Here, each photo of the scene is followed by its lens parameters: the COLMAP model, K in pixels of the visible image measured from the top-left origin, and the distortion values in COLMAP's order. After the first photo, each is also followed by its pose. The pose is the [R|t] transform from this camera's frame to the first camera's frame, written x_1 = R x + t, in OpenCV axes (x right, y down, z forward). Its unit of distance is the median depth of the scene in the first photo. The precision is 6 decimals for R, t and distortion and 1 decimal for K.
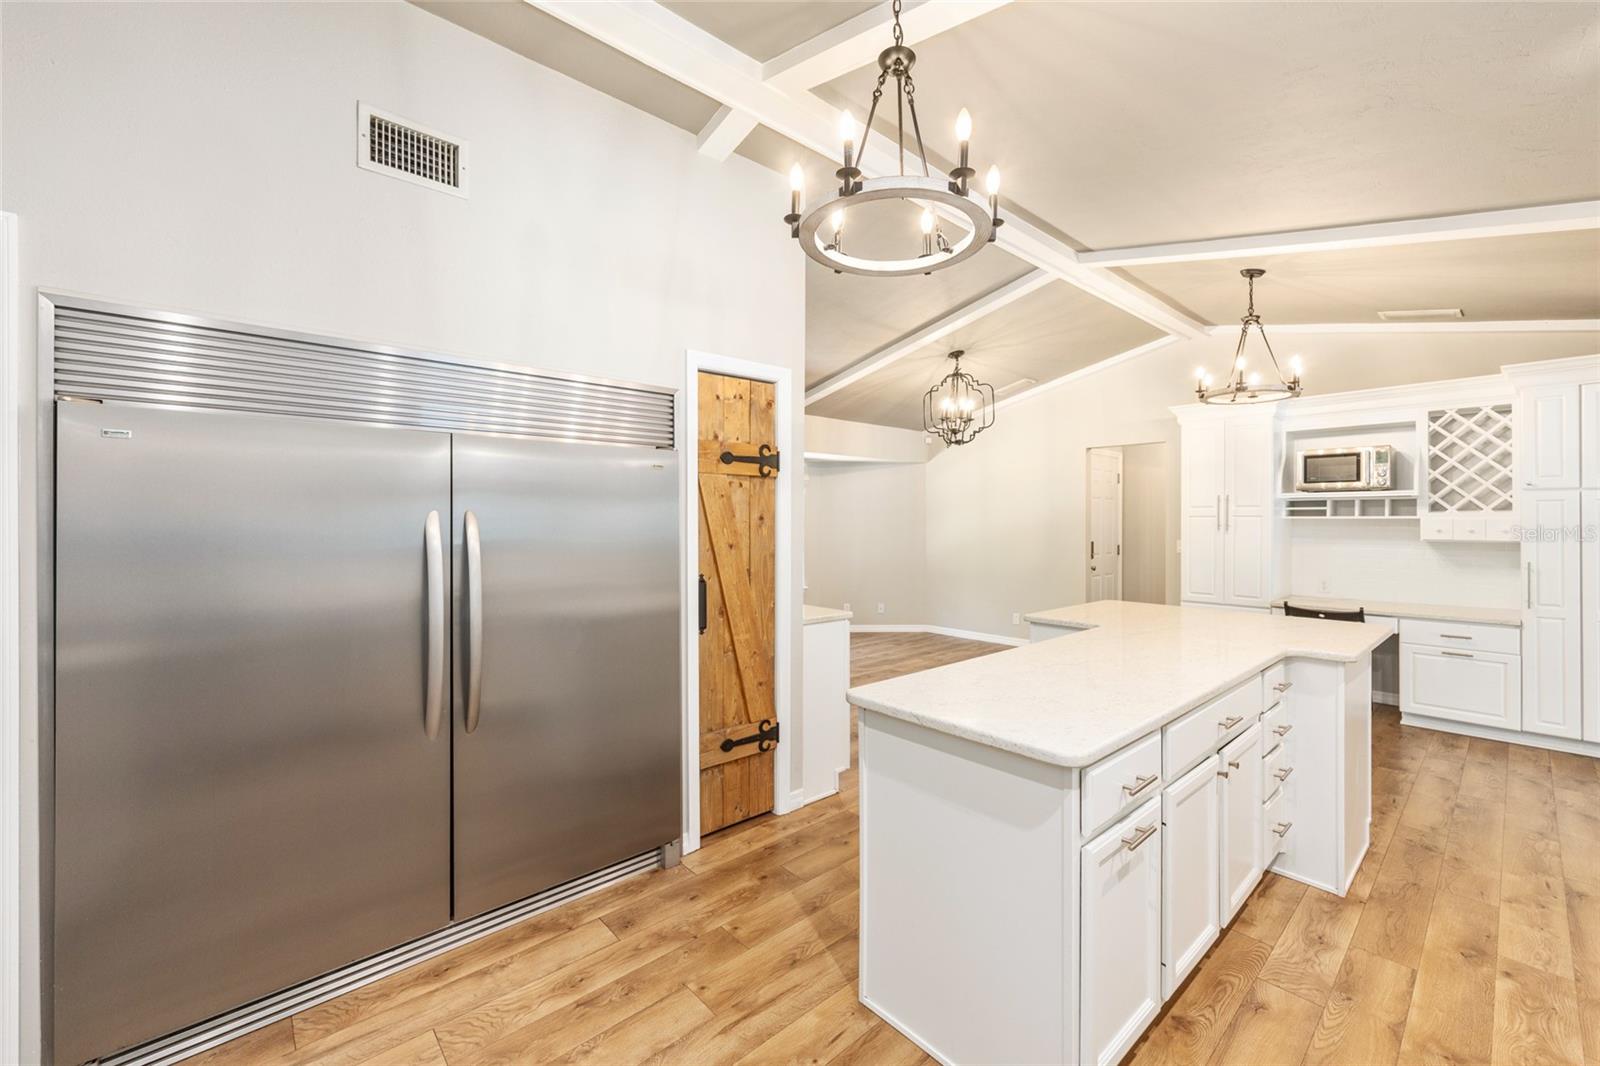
lens RADIAL K [[642.4, 0, 799.7], [0, 642.4, 518.1], [0, 0, 1]] dist [-0.002071, 0.000481]
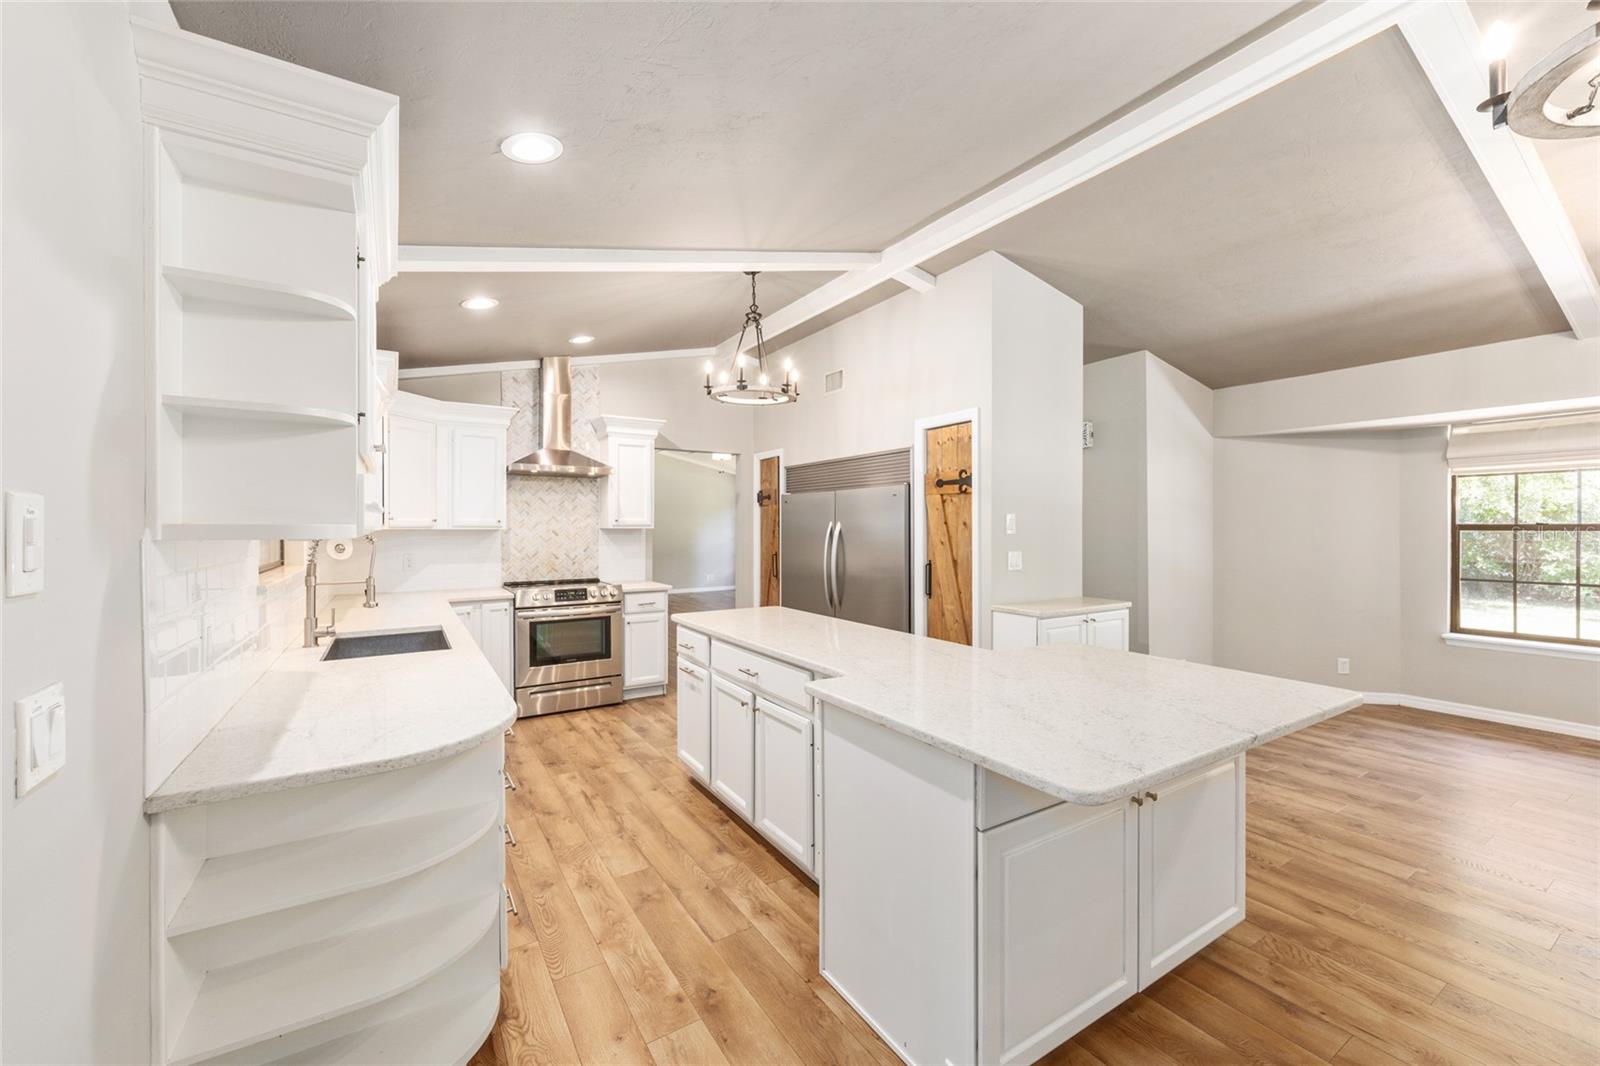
lens RADIAL K [[642.4, 0, 810.6], [0, 642.4, 525.7], [0, 0, 1]] dist [-0.002071, 0.000481]
pose [[-0.152051, 0.003226, -0.988367, 1.316820], [0.007001, 0.999973, 0.002186, -0.001141], [0.988348, -0.006587, -0.152069, 0.875029]]
